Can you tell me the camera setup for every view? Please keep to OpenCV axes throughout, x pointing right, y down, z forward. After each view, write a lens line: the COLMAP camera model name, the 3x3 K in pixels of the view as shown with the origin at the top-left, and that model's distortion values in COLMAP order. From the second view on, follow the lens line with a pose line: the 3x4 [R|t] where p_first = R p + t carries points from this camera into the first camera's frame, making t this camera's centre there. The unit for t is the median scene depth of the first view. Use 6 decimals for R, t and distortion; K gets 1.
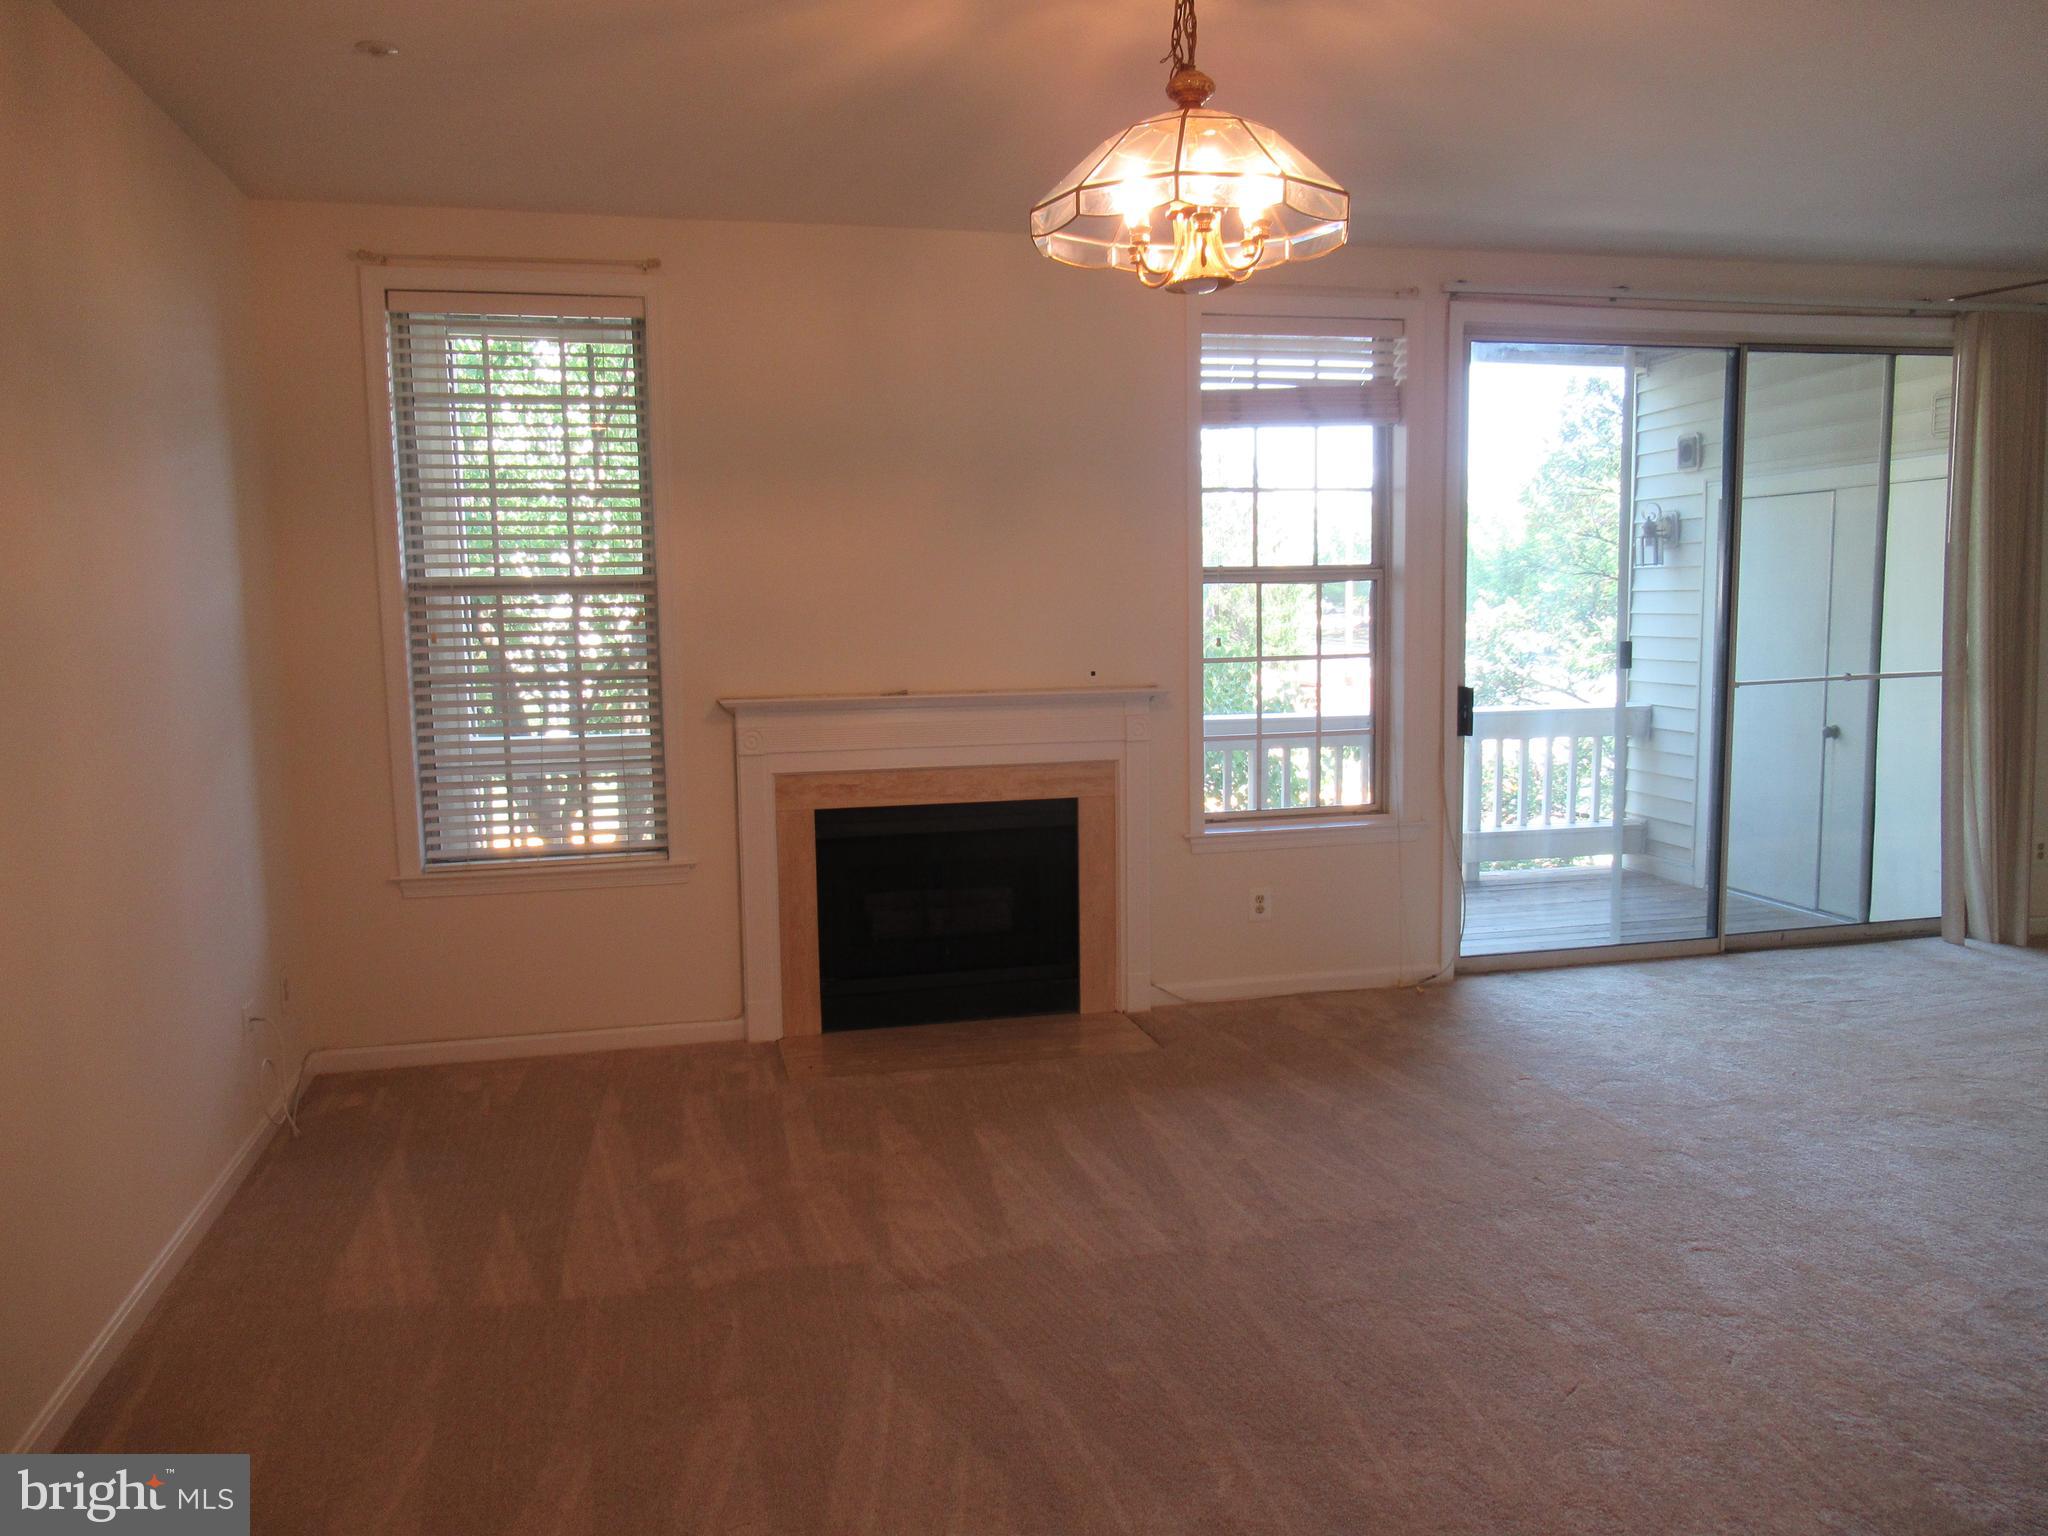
lens RADIAL K [[1547.3, 0, 1024.0], [0, 1547.3, 768.0], [0, 0, 1]] dist [0.000909, -0.000686]
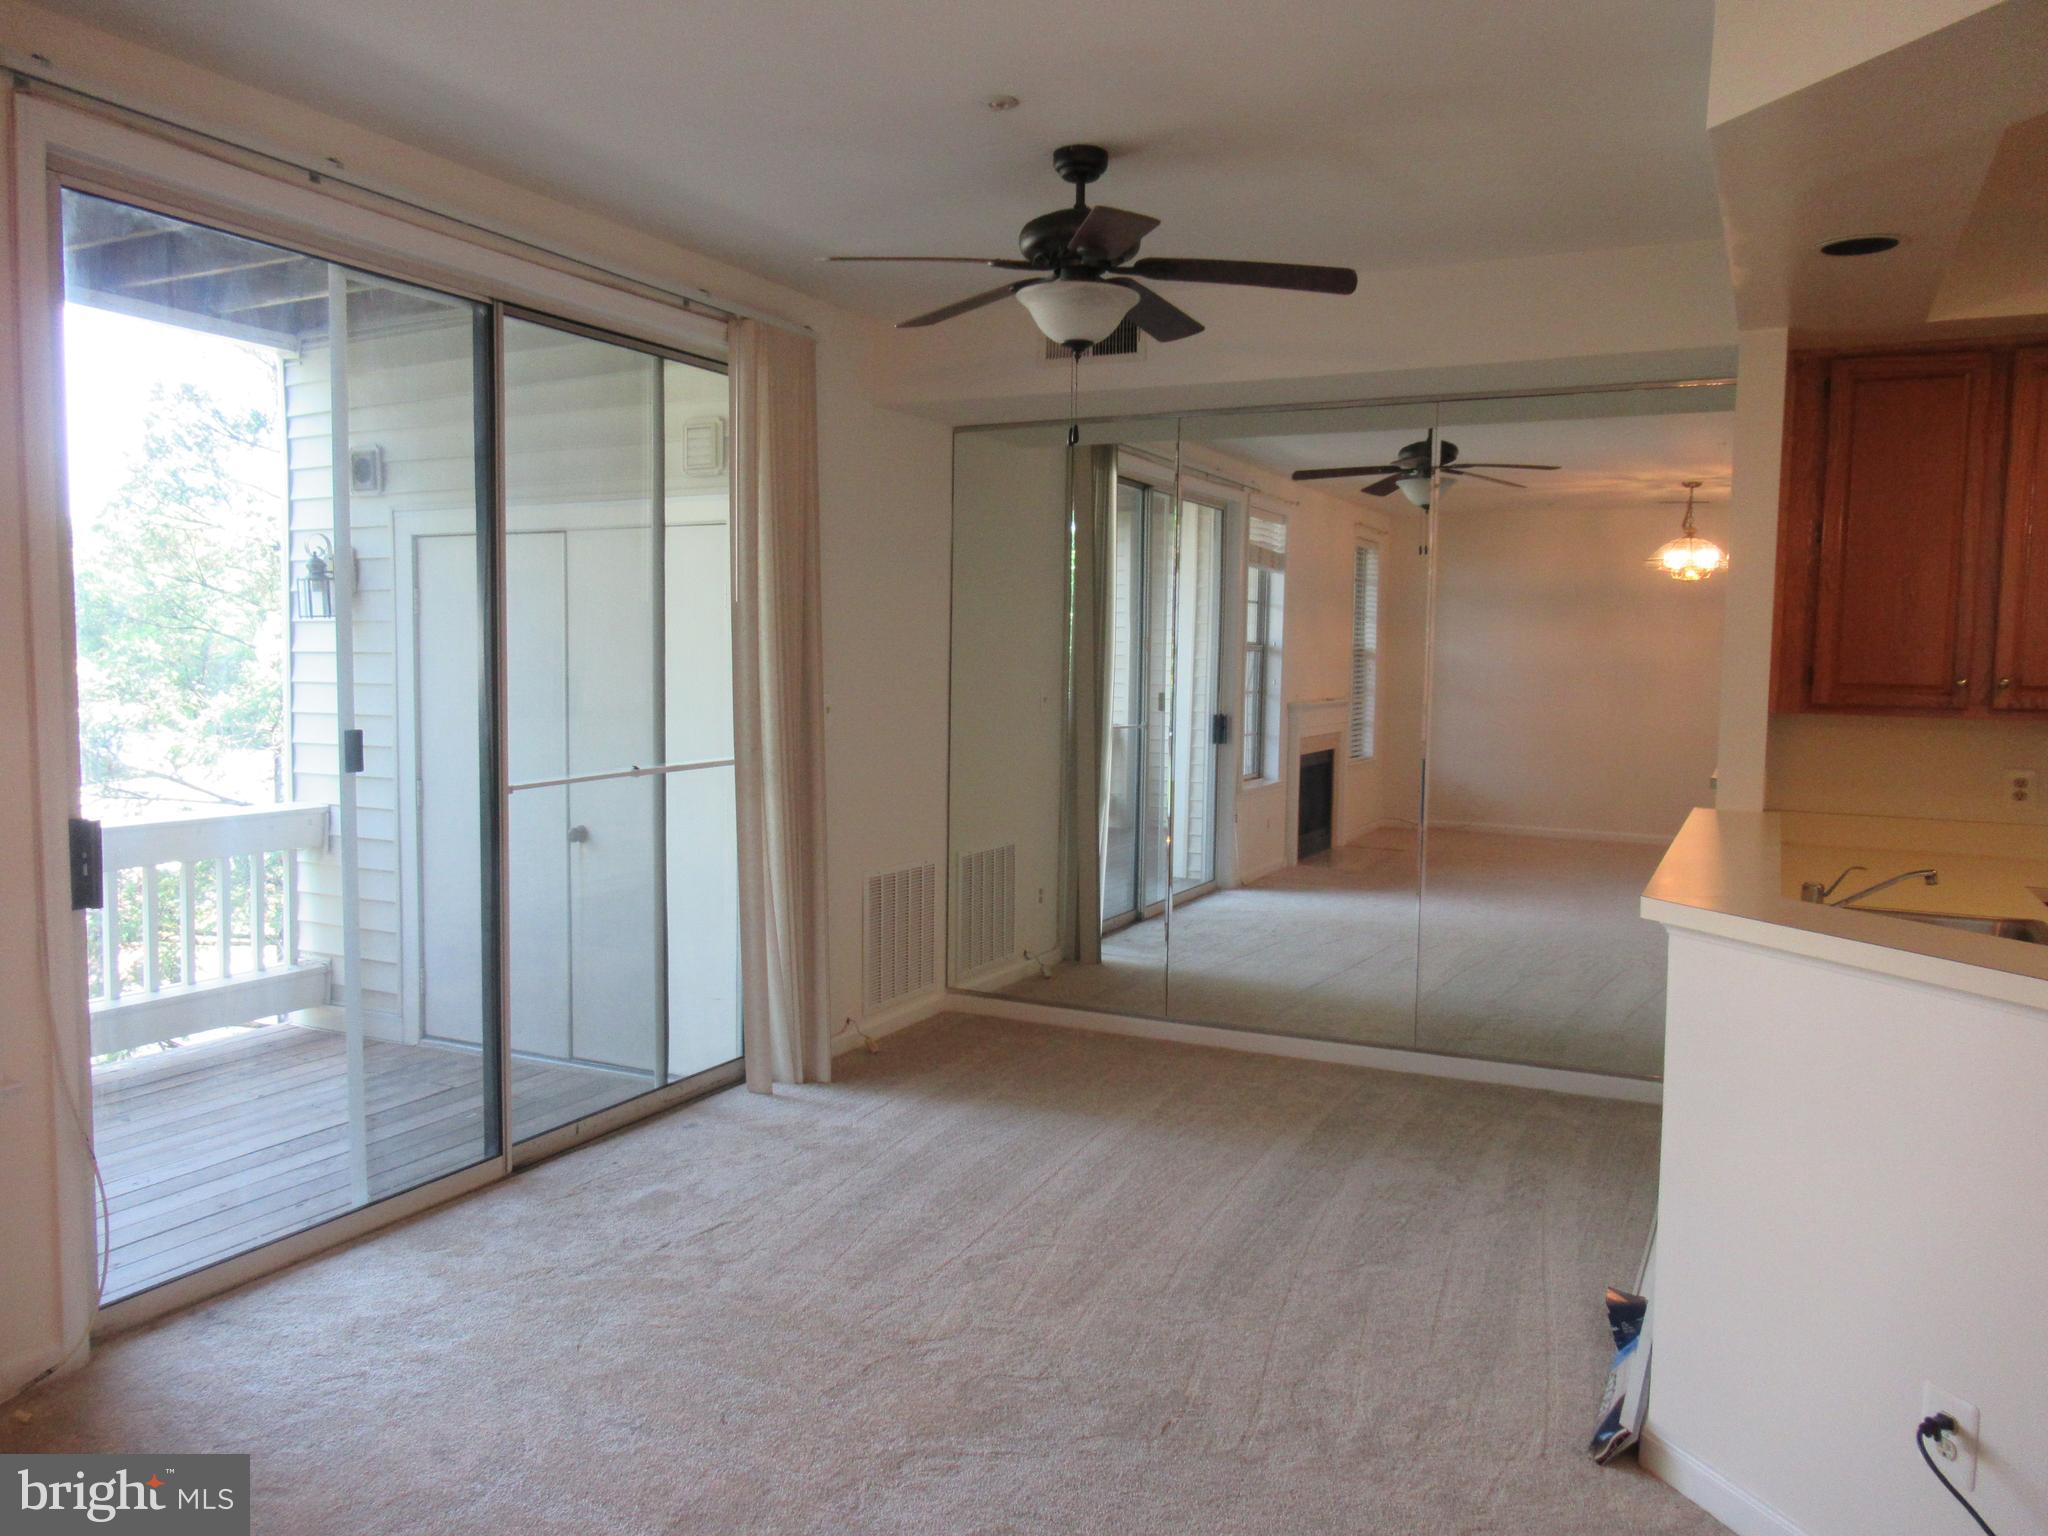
lens RADIAL K [[1547.3, 0, 1024.0], [0, 1547.3, 768.0], [0, 0, 1]] dist [0.000909, -0.000686]
pose [[0.649363, -0.034648, 0.759689, 0.081023], [0.064719, 0.997855, -0.009809, -0.041743], [-0.757720, 0.055536, 0.650213, 0.368801]]
